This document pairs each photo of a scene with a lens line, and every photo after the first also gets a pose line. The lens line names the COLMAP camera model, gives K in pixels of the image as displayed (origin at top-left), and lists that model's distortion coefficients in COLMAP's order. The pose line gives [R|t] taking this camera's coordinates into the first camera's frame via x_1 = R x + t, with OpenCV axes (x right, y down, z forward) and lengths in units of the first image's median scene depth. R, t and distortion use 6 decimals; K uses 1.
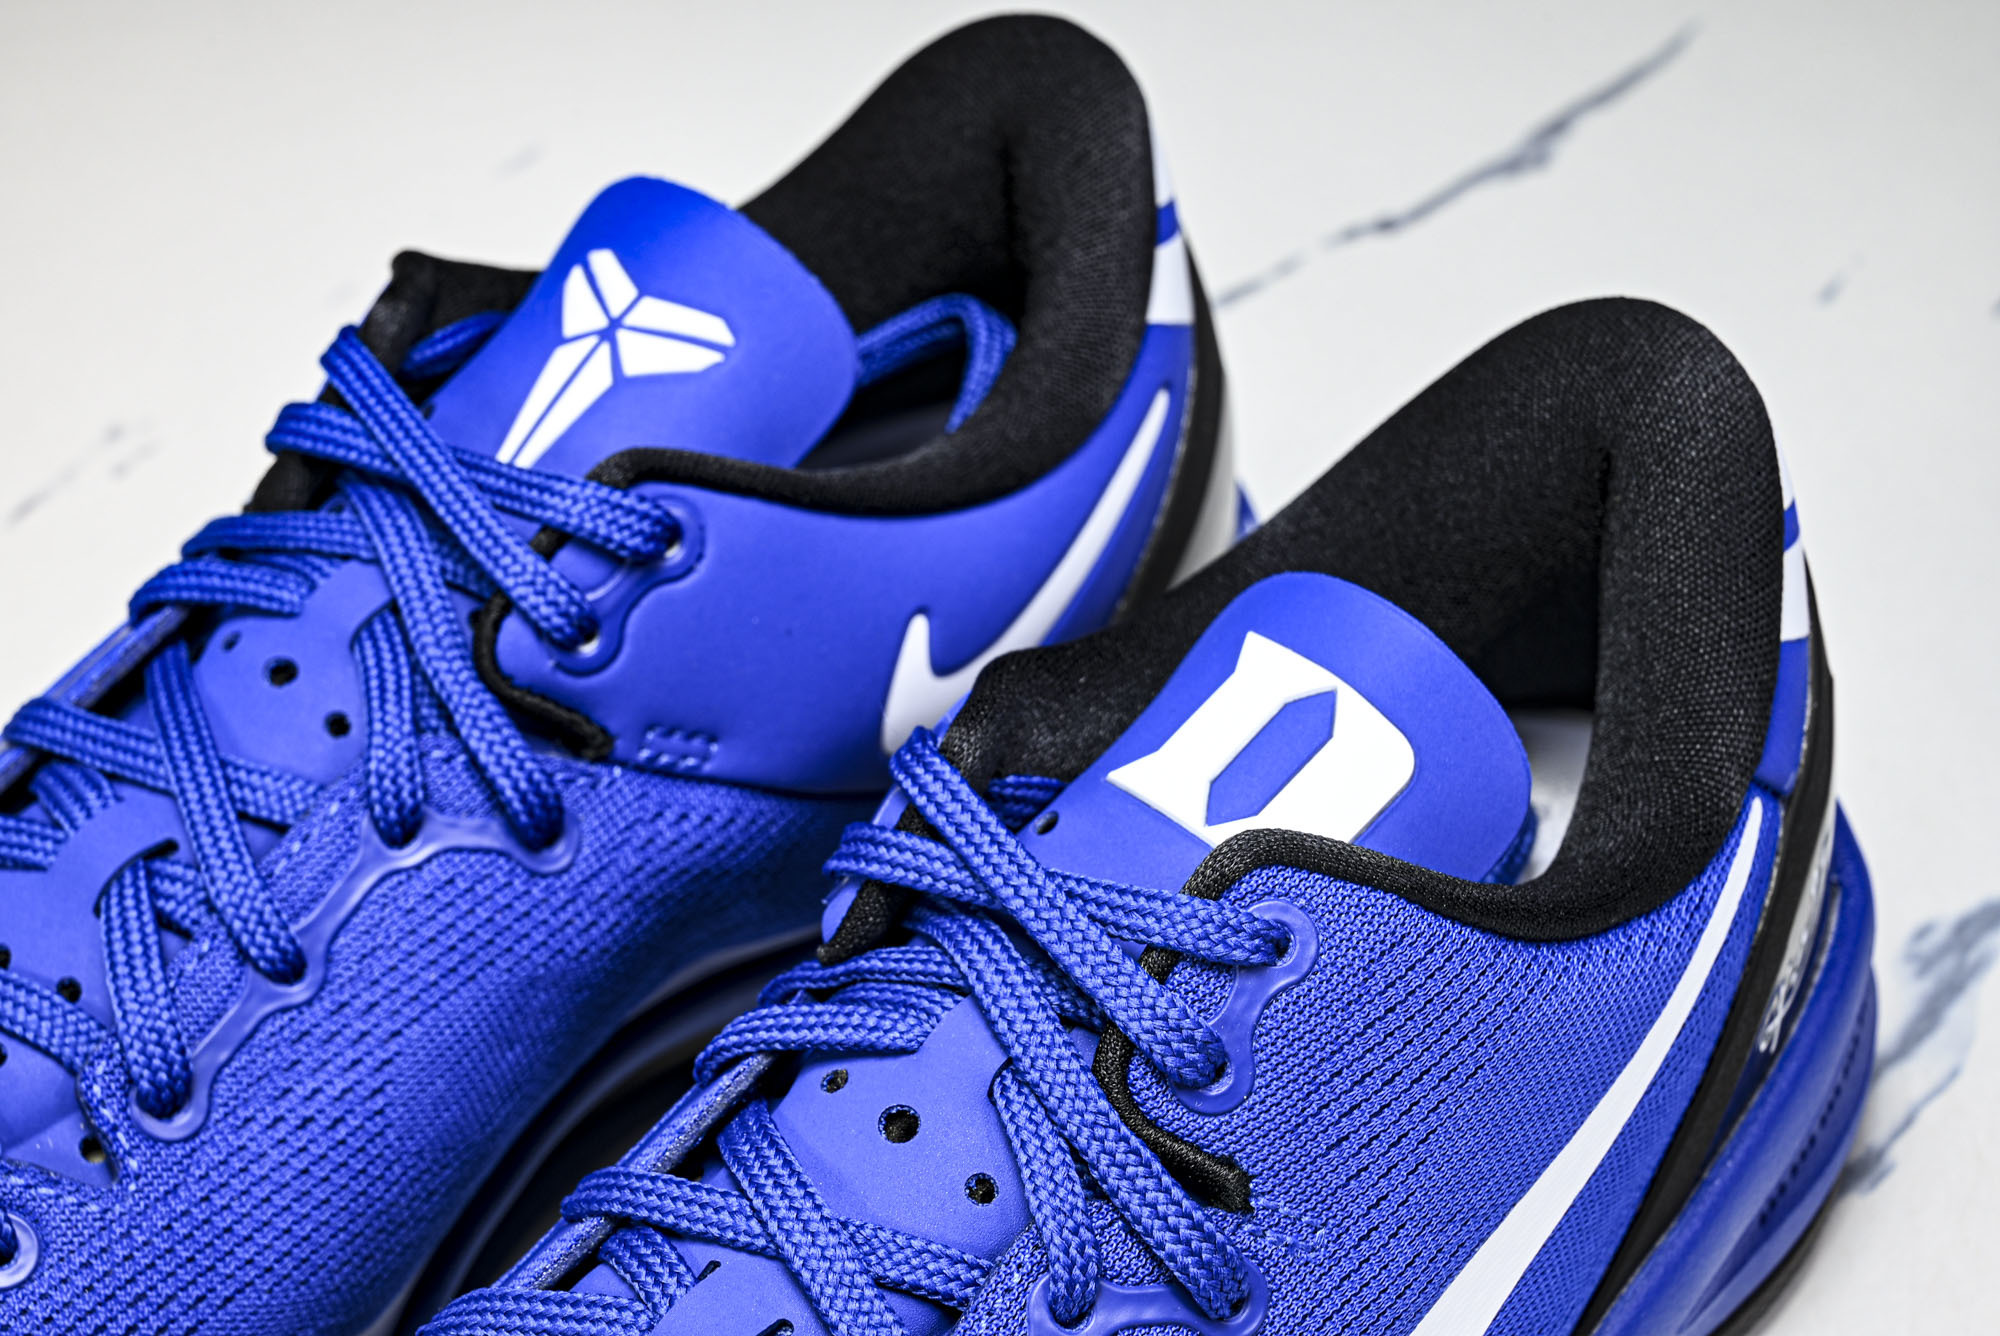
lens RADIAL K [[4008.4, 0, 1000.0], [0, 4008.4, 668.0], [0, 0, 1]] dist [0.019540, -0.006759]
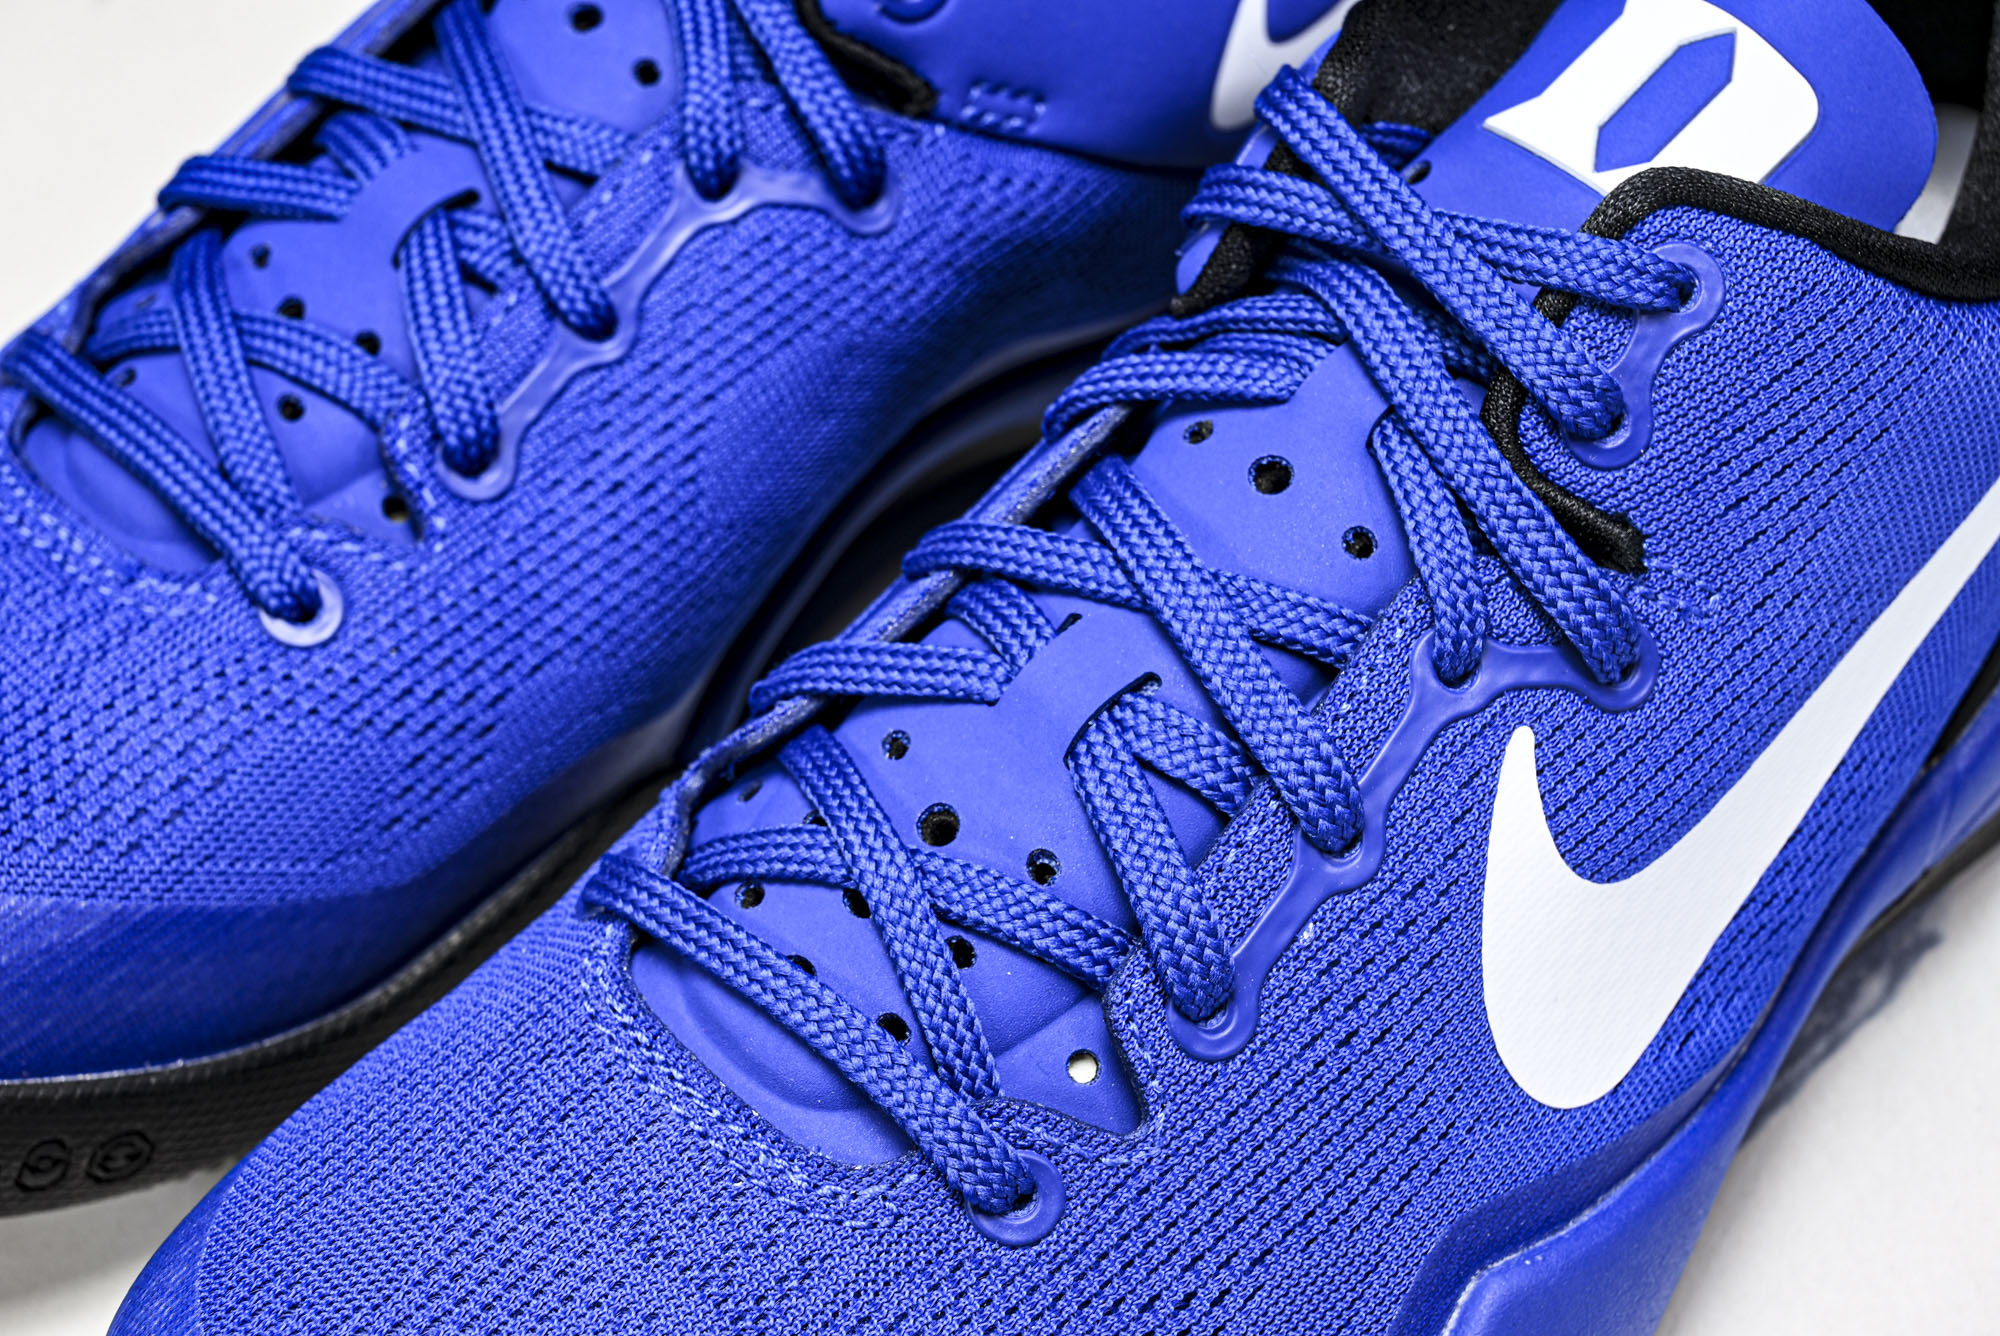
lens RADIAL K [[4008.4, 0, 1000.0], [0, 4008.4, 668.0], [0, 0, 1]] dist [0.019540, -0.006759]
pose [[0.999668, 0.019851, -0.016401, -0.071346], [-0.018141, 0.994968, 0.098538, 0.066070], [0.018275, -0.098208, 0.994998, 0.054423]]
